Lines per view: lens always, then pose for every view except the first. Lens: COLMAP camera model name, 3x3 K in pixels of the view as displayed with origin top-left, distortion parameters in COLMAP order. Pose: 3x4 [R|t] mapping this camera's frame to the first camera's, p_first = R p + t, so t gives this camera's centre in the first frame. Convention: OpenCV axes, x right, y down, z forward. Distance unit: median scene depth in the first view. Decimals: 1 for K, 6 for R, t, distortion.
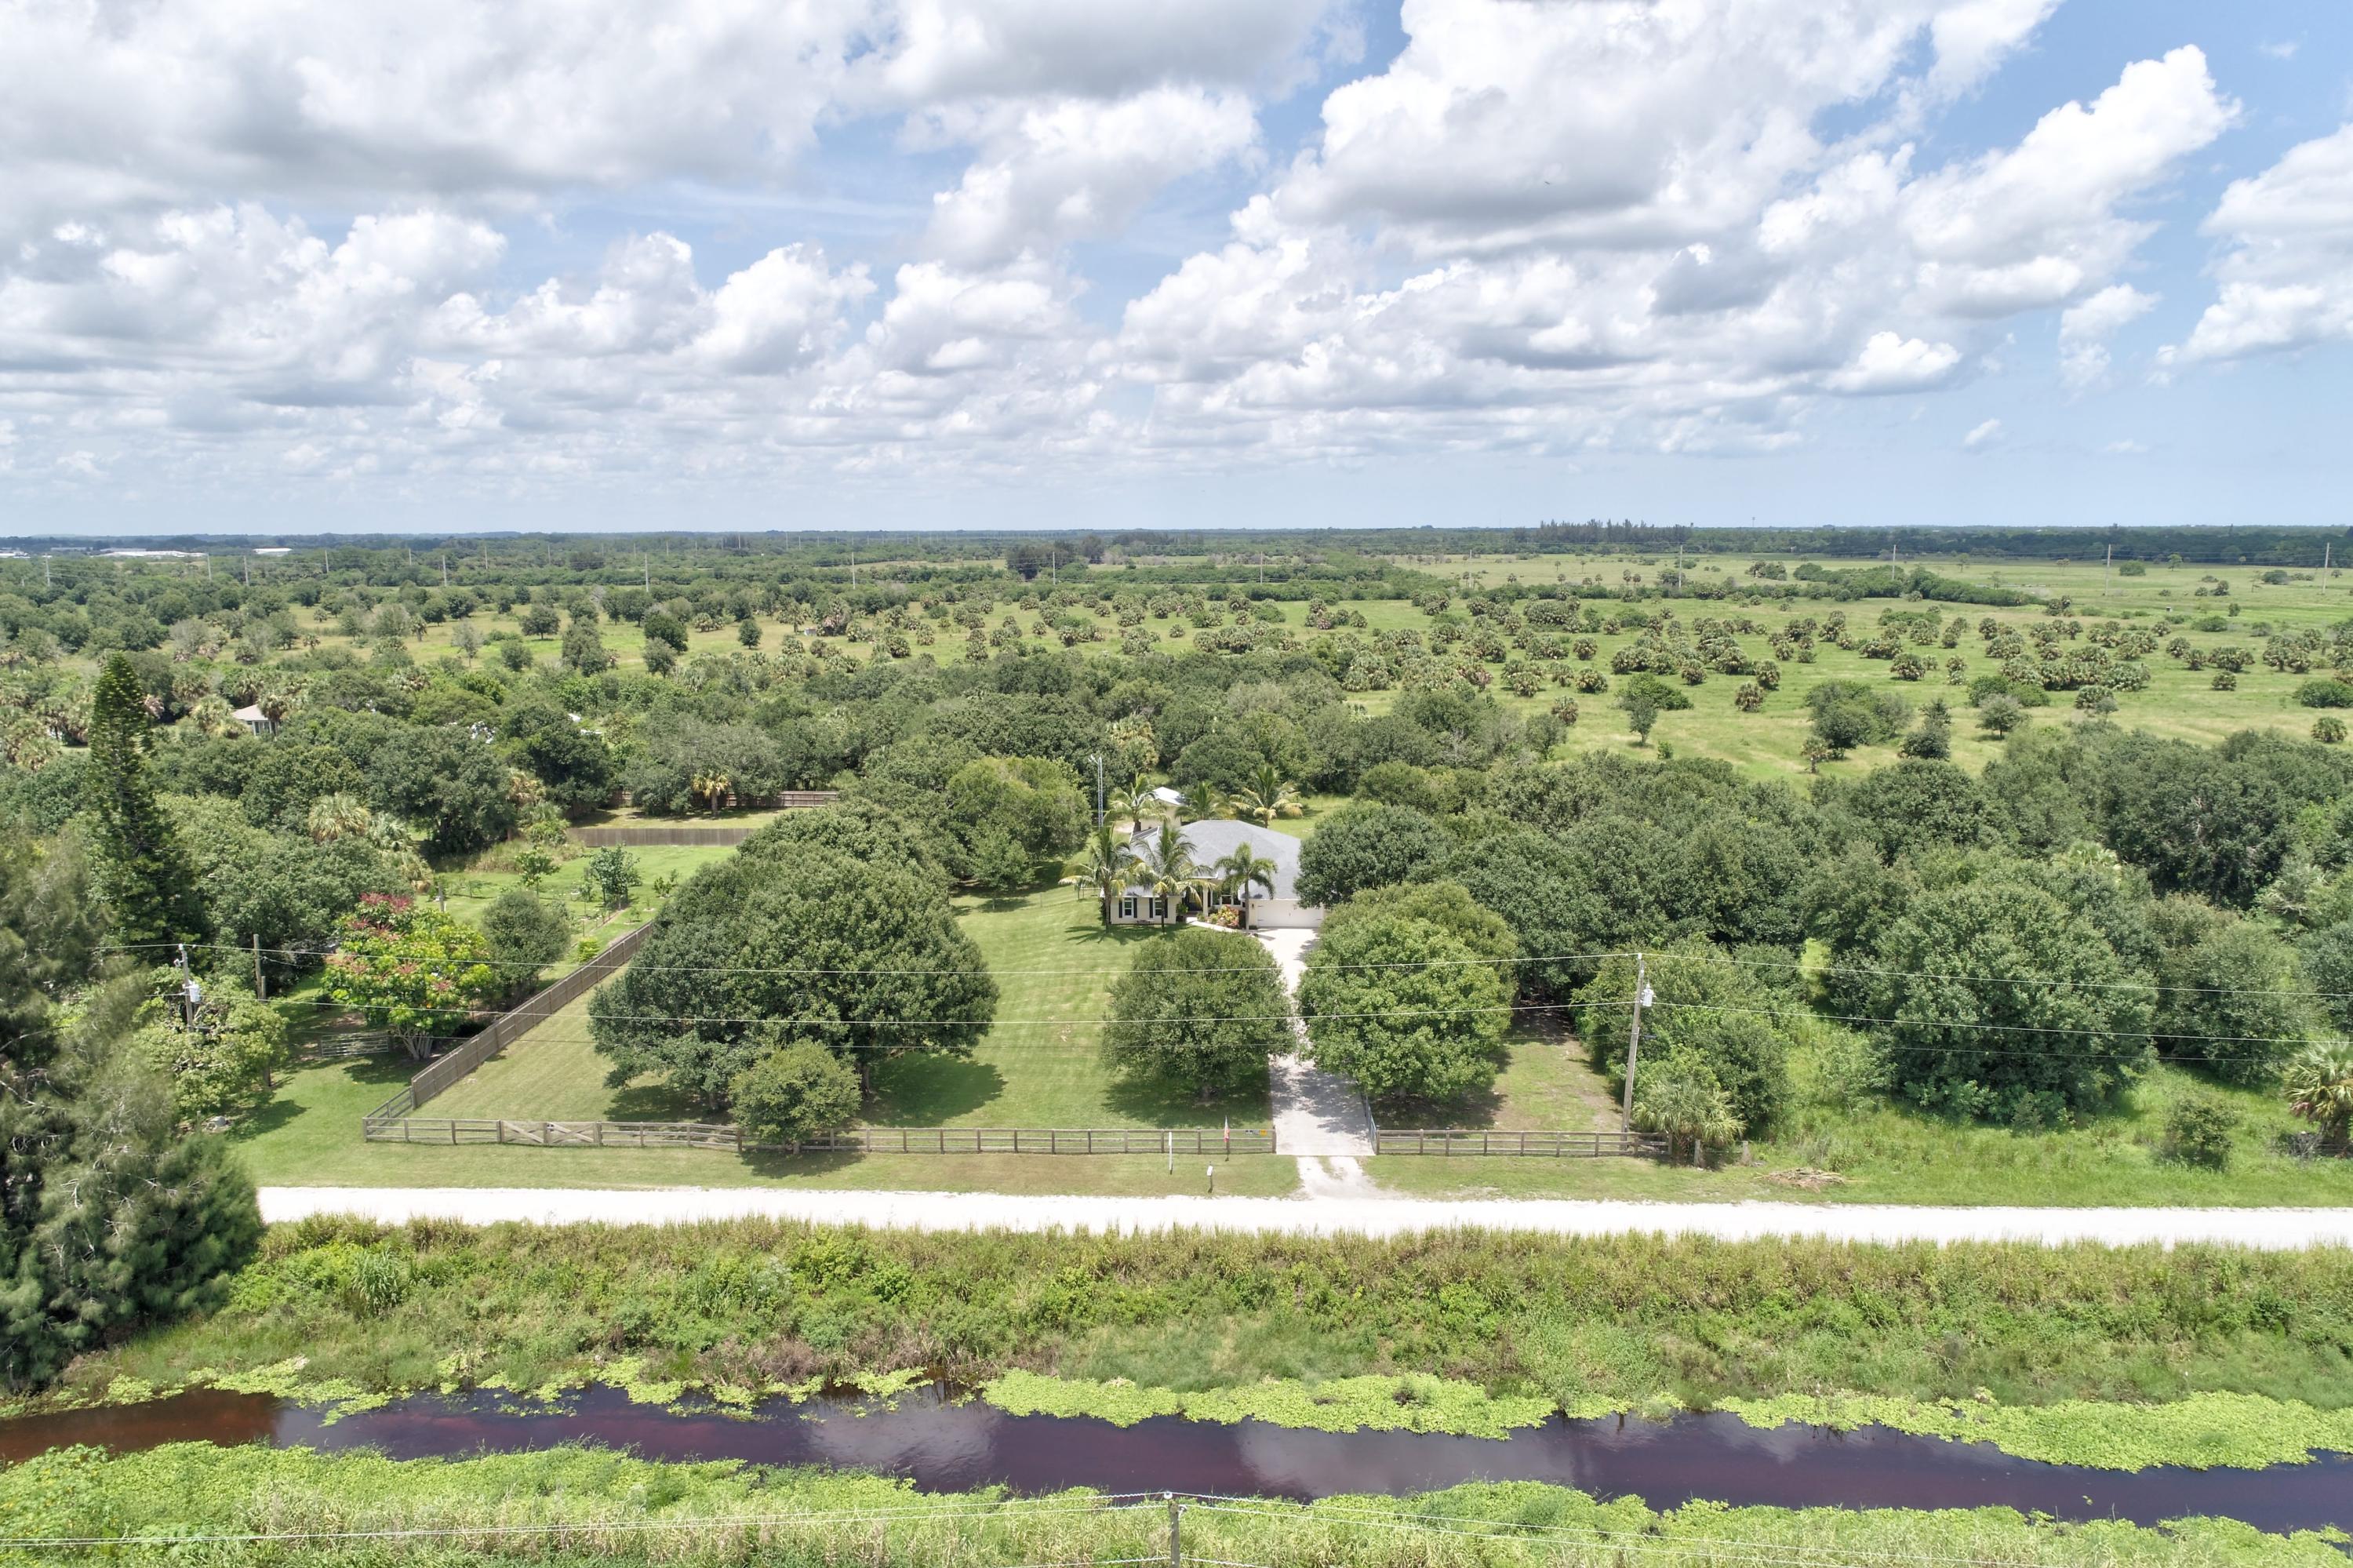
lens RADIAL K [[1574.1, 0, 1174.8], [0, 1574.1, 783.7], [0, 0, 1]] dist [-0.005027, 0.003314]
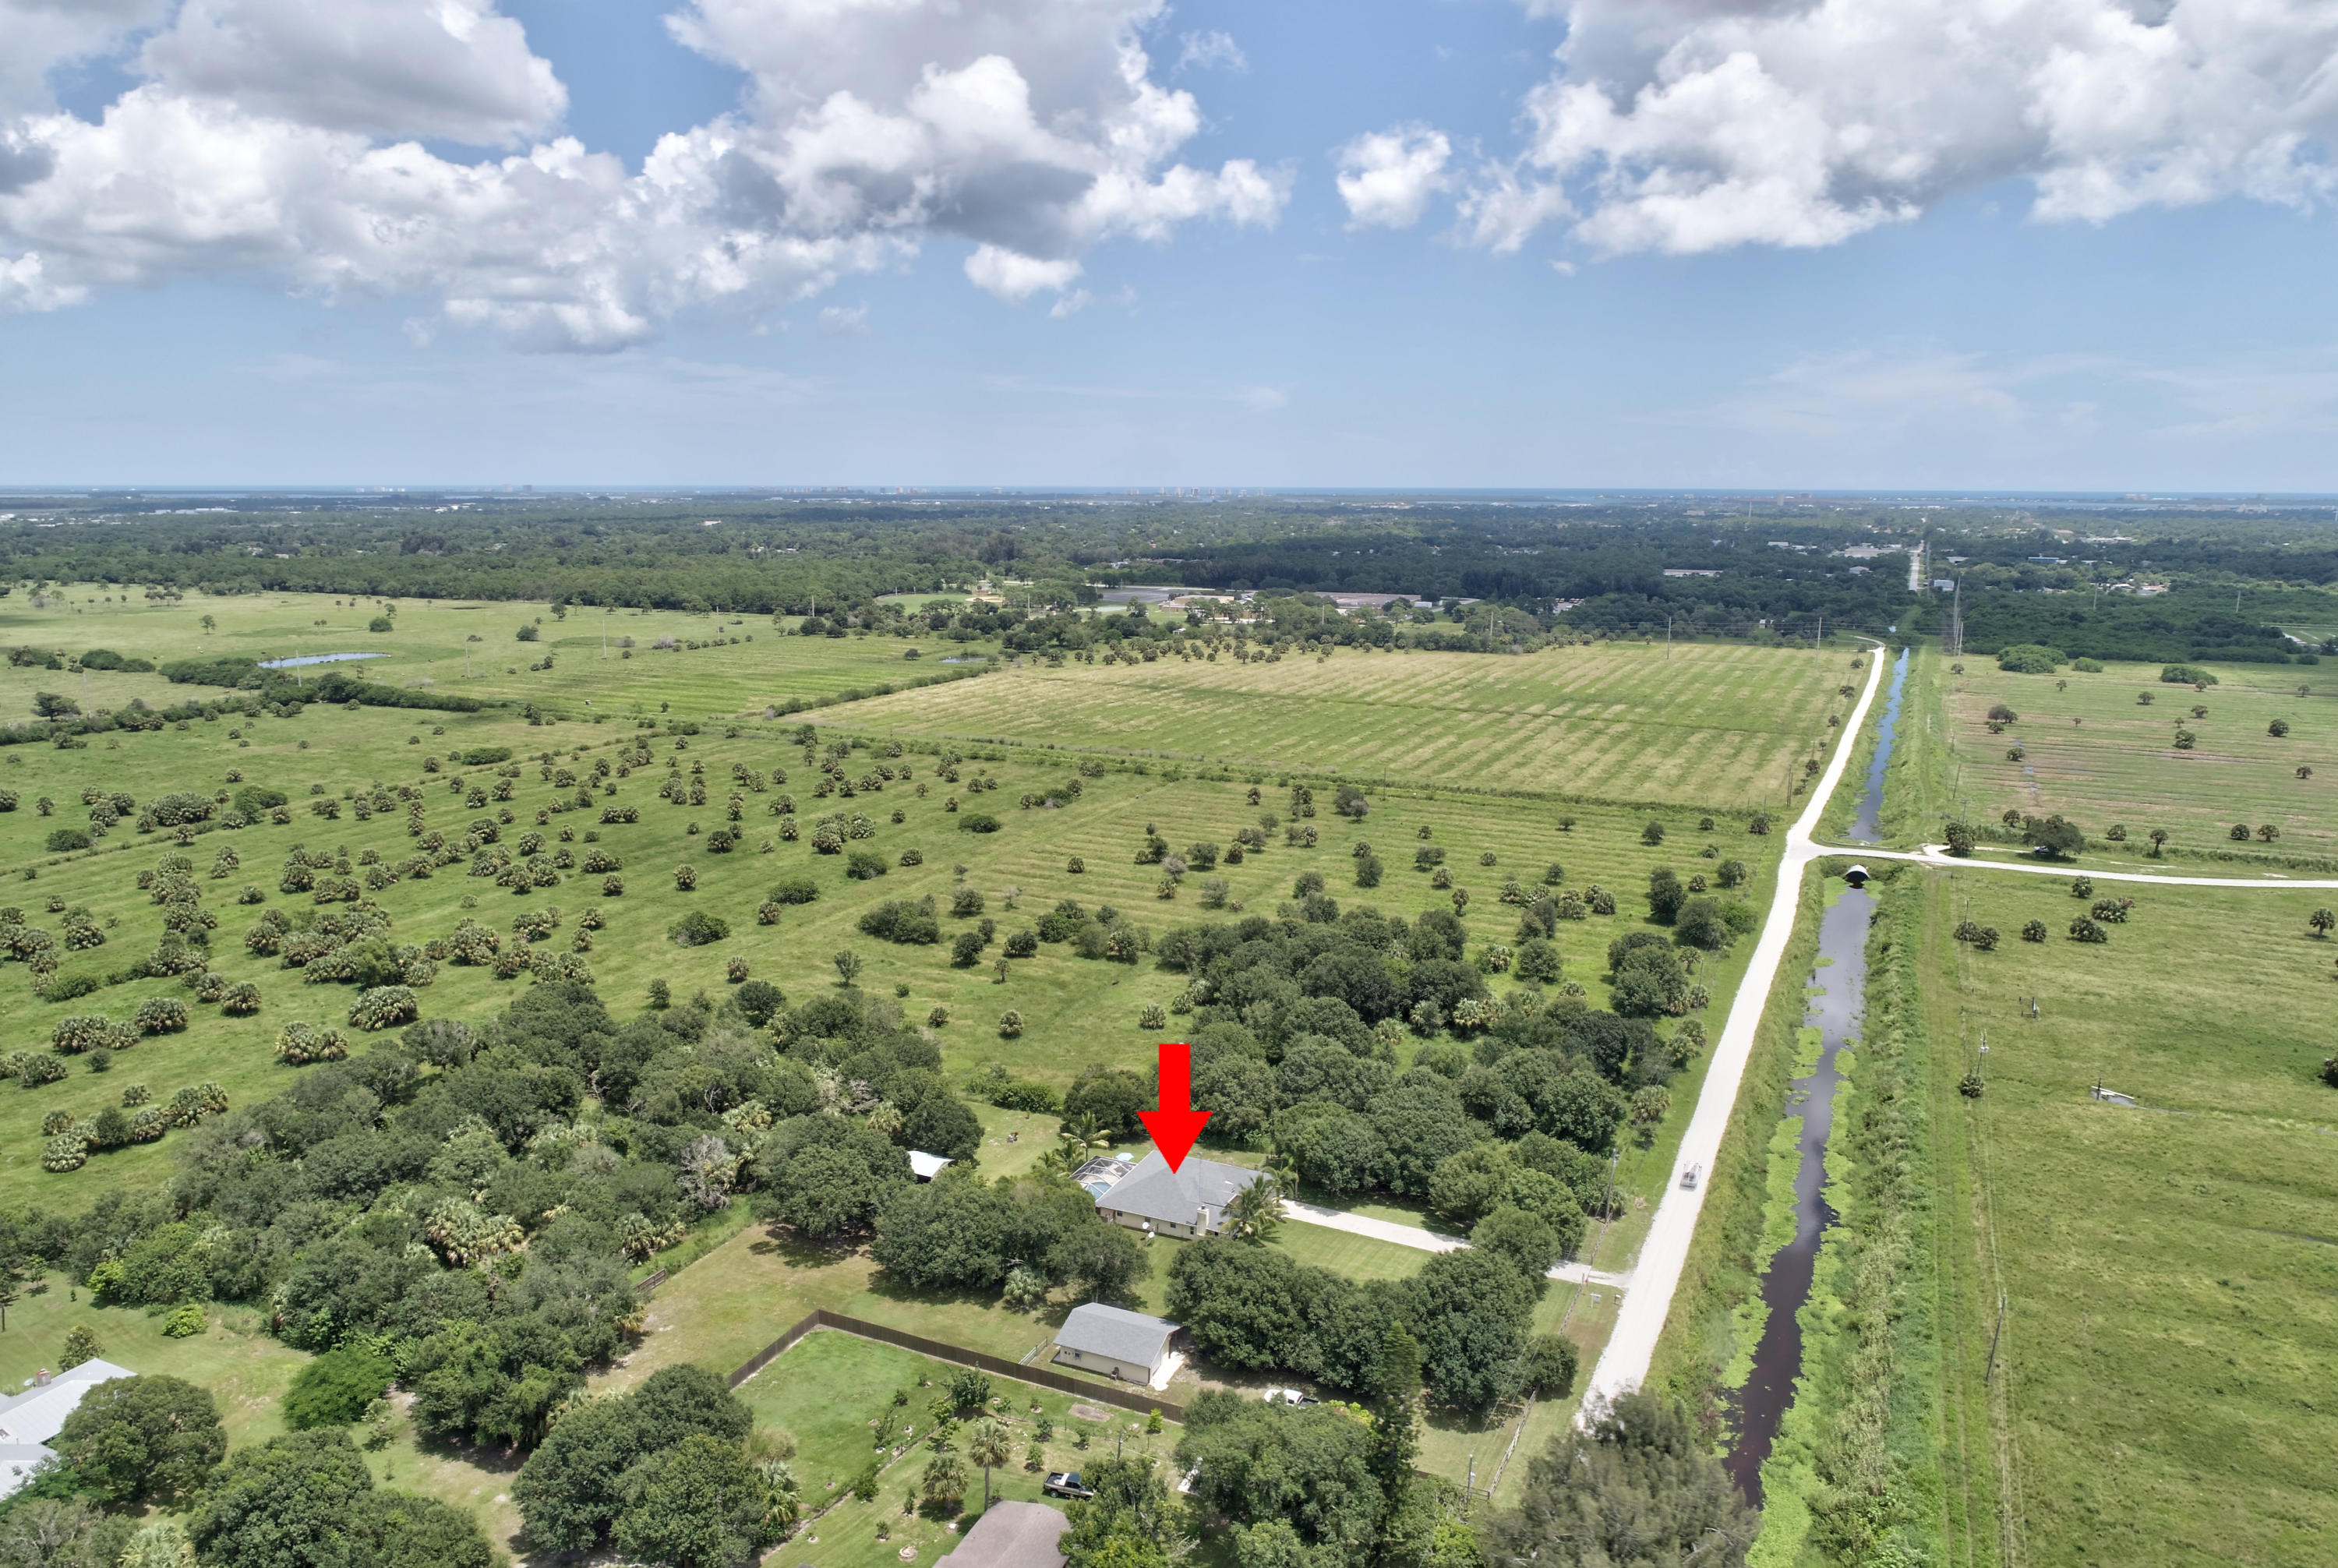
lens RADIAL K [[1570.5, 0, 1175.7], [0, 1570.5, 790.5], [0, 0, 1]] dist [-0.004040, 0.000931]
pose [[0.388098, -0.174697, 0.904909, -1.456601], [0.143270, 0.981370, 0.128012, -0.593391], [-0.910414, 0.079966, 0.405896, 0.343616]]
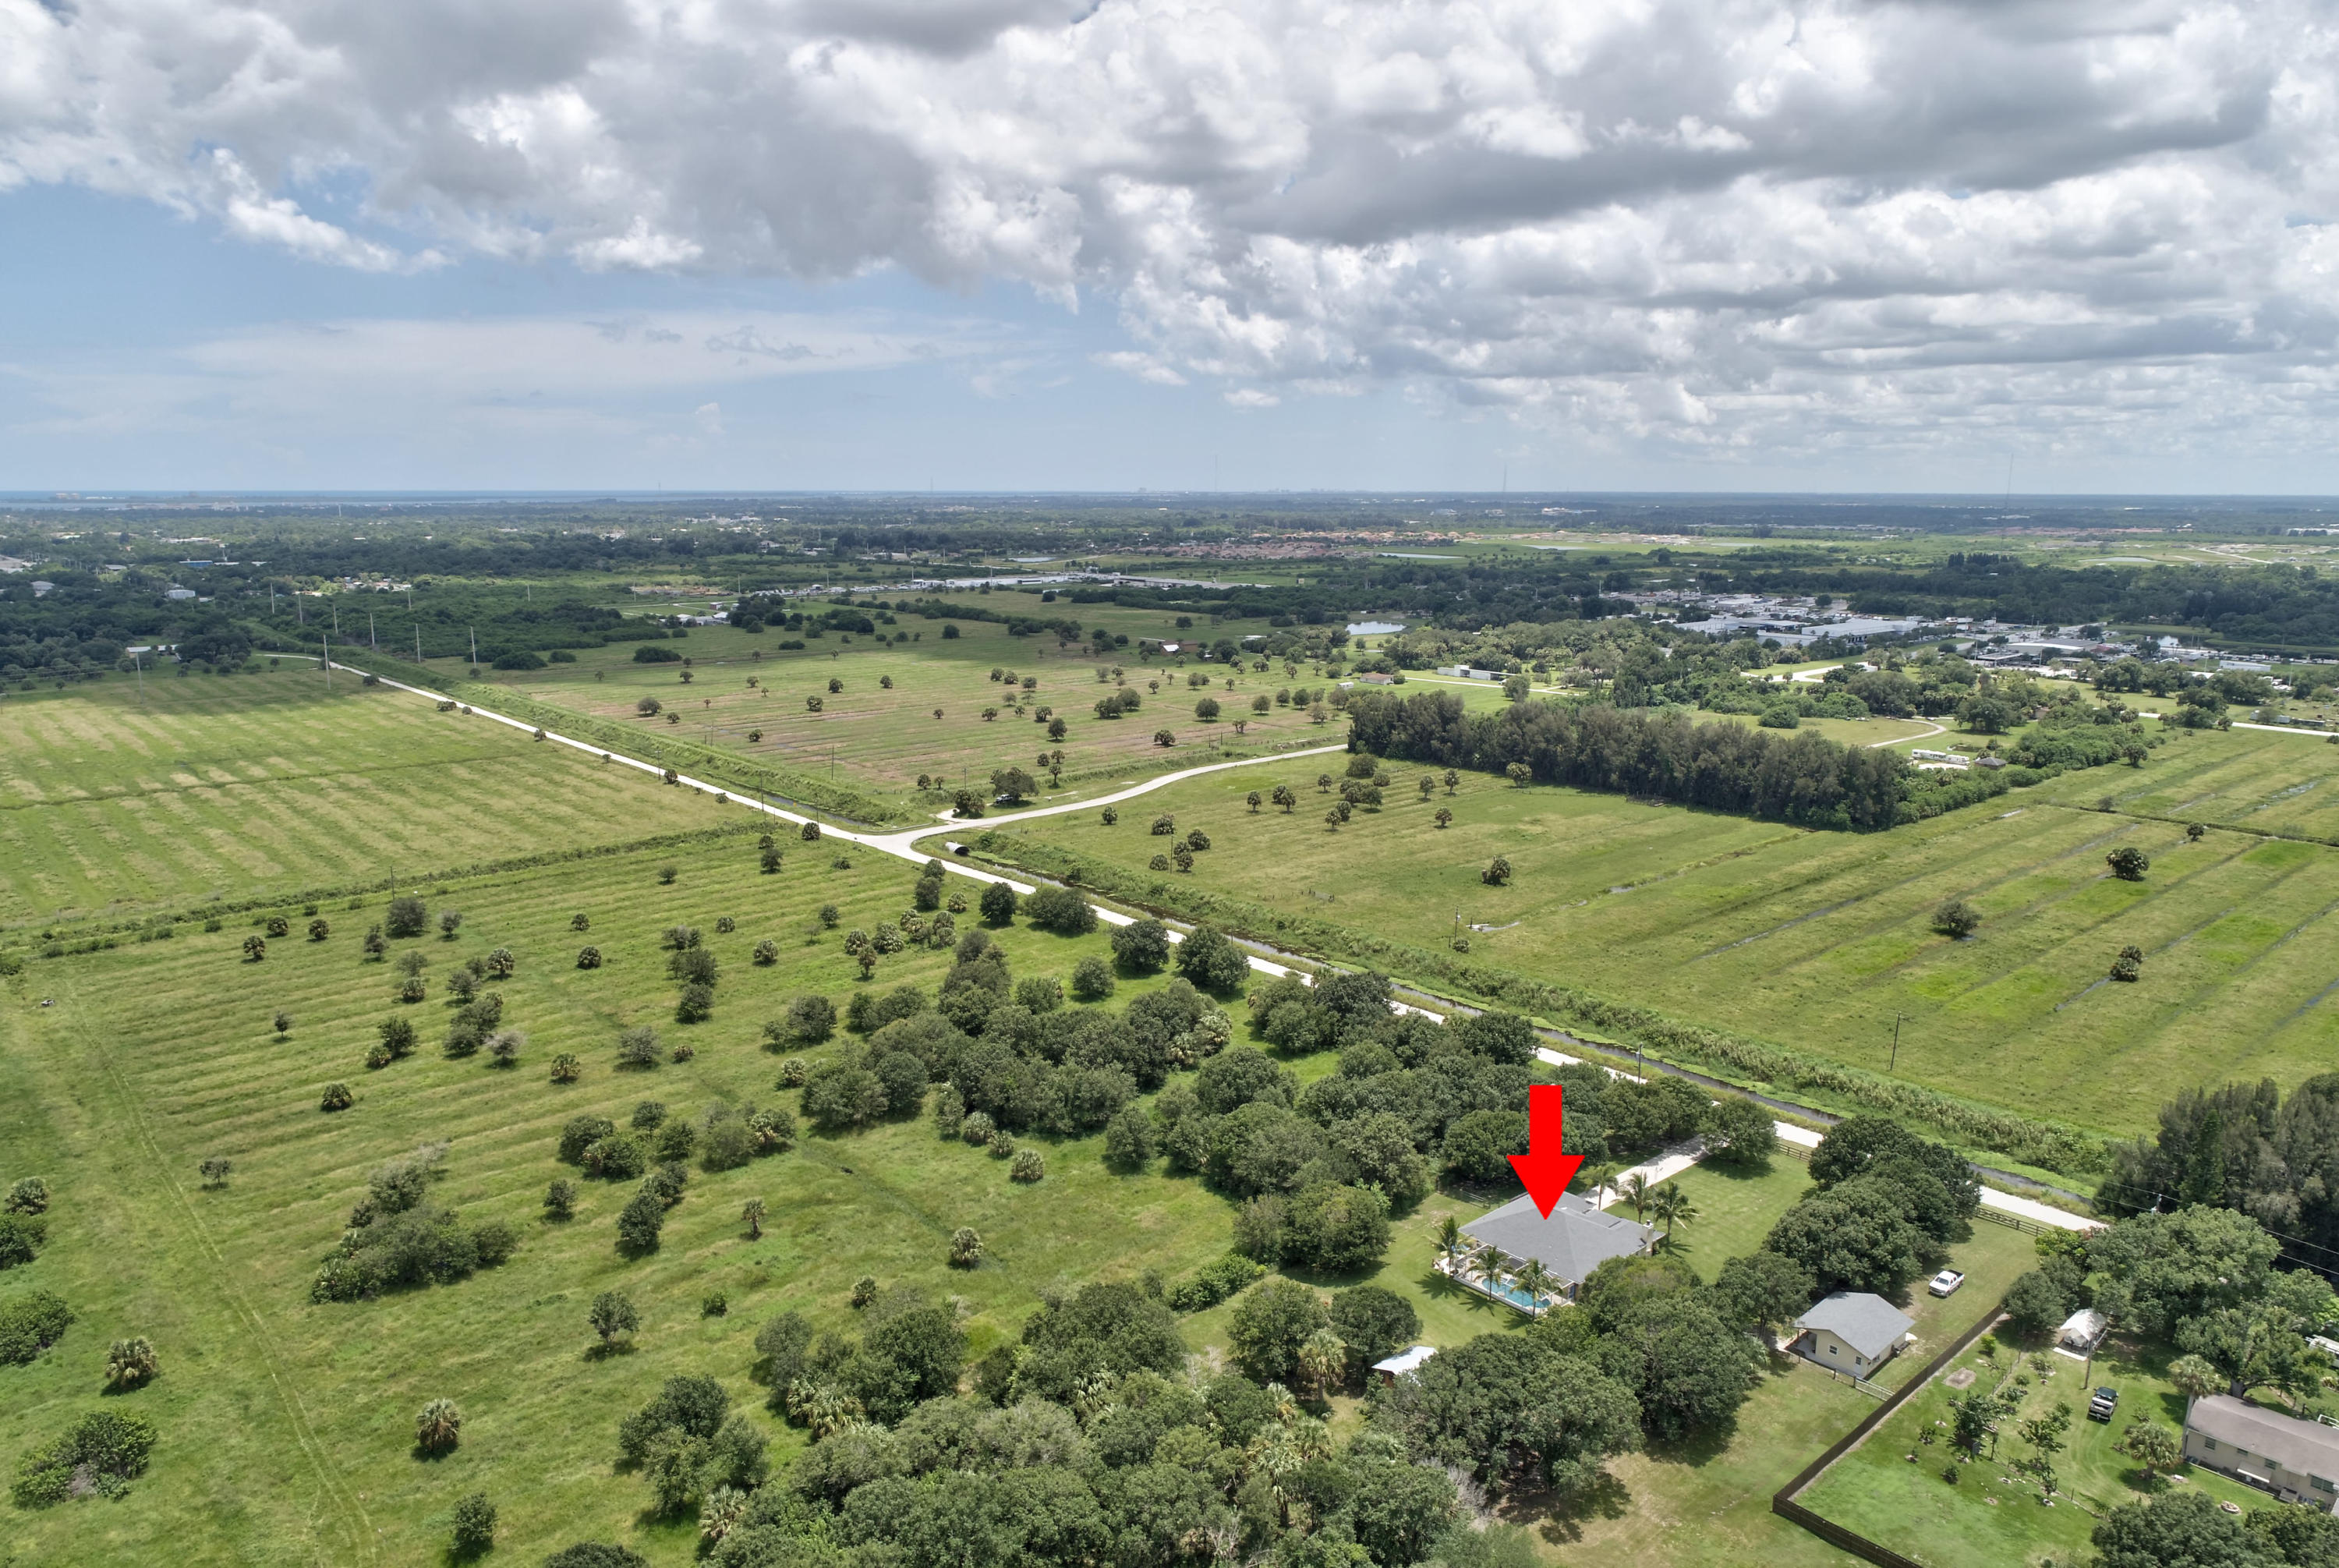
lens RADIAL K [[1571.2, 0, 1174.9], [0, 1571.2, 826.4], [0, 0, 1]] dist [-0.004040, 0.000931]
pose [[-0.696547, -0.151650, 0.701302, -0.777992], [0.114704, 0.941304, 0.317474, -0.912279], [-0.708283, 0.301578, -0.638268, 2.277246]]
